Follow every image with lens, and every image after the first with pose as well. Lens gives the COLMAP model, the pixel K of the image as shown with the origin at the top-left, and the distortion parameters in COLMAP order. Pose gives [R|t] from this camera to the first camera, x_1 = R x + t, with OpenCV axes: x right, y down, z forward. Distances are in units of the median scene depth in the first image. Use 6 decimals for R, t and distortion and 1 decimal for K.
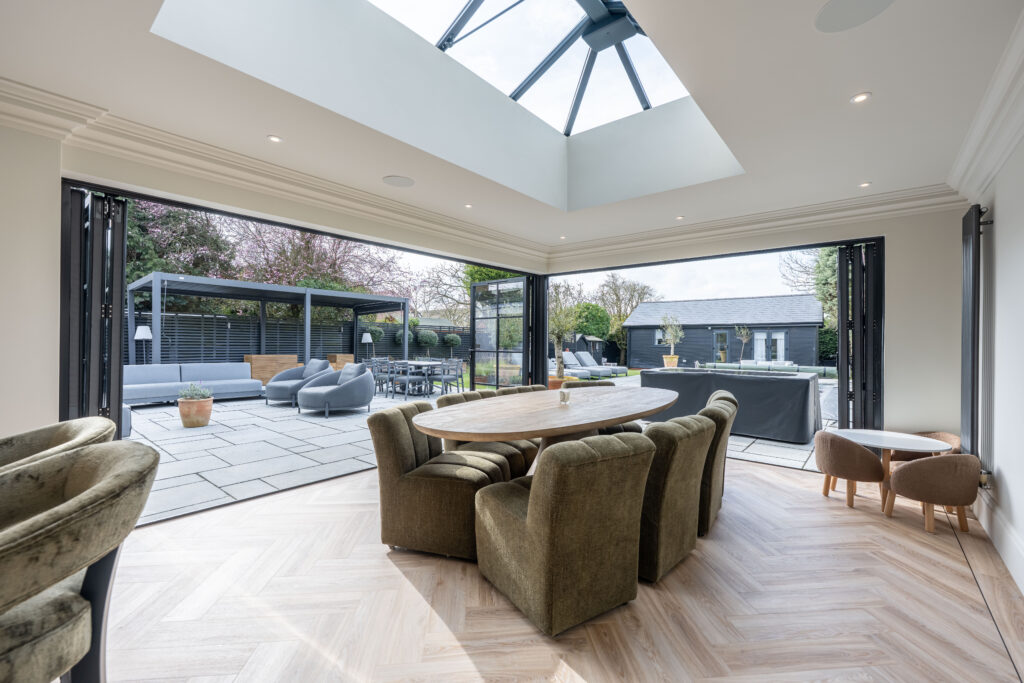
lens RADIAL K [[432.8, 0, 512.0], [0, 432.8, 341.5], [0, 0, 1]] dist [0.000461, -0.000047]
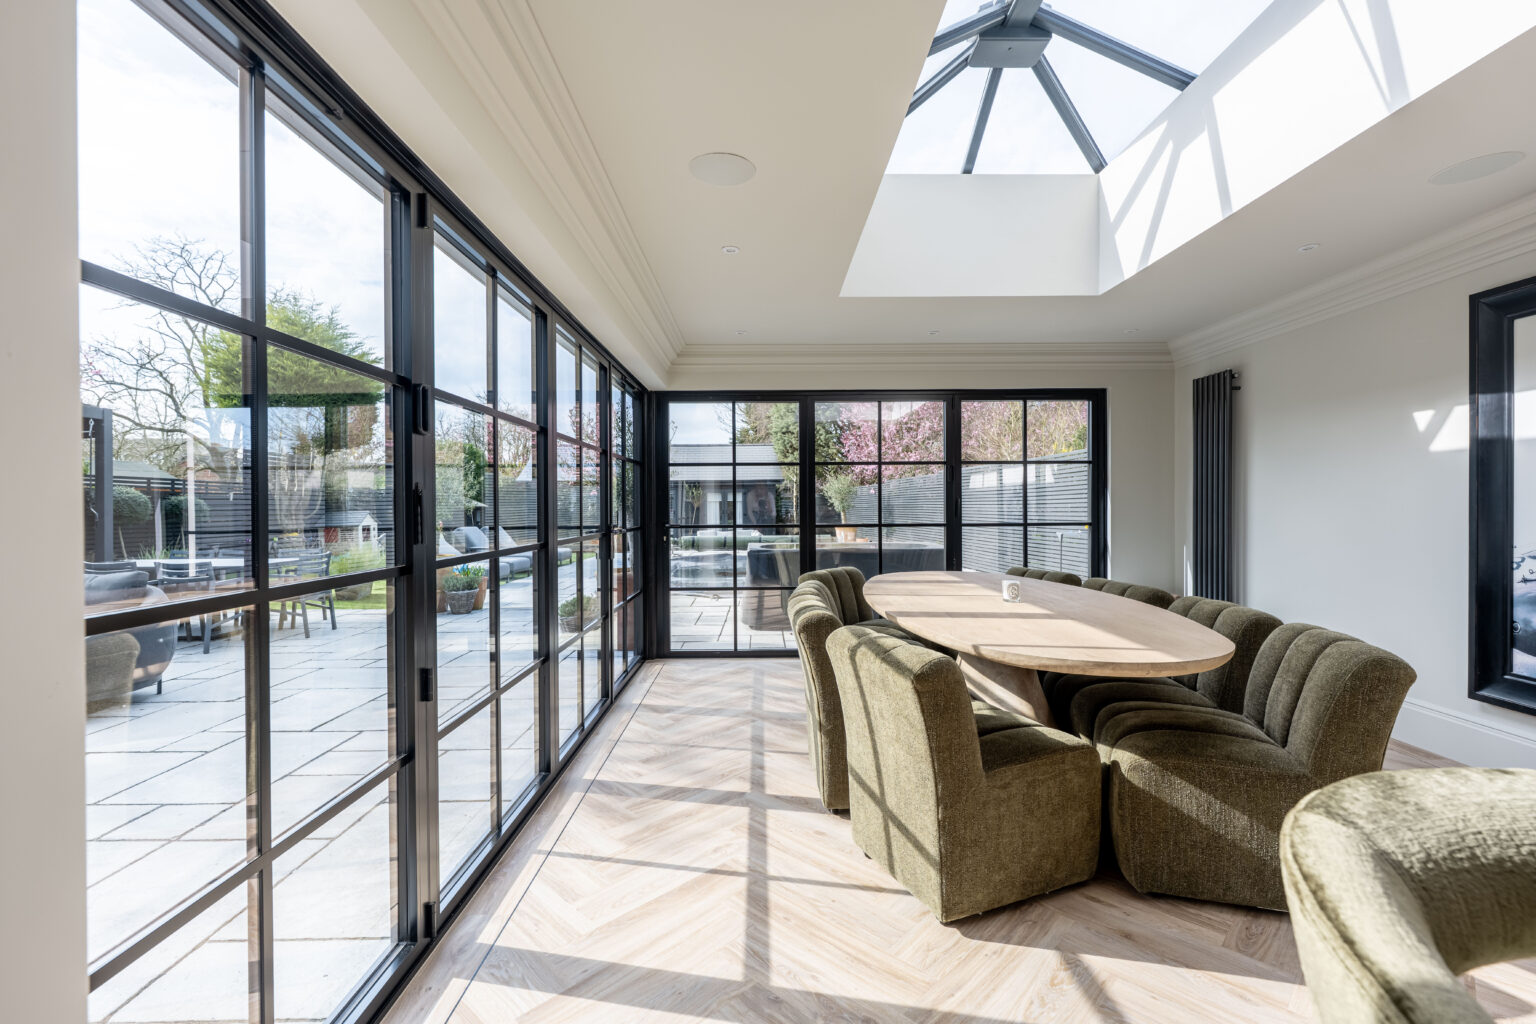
lens RADIAL K [[685.0, 0, 768.0], [0, 685.0, 512.0], [0, 0, 1]] dist [-0.002365, -0.000274]
pose [[0.760762, -0.017538, 0.648793, -0.737964], [0.013879, 0.999846, 0.010753, -0.007464], [-0.648882, 0.000824, 0.760889, 0.421162]]
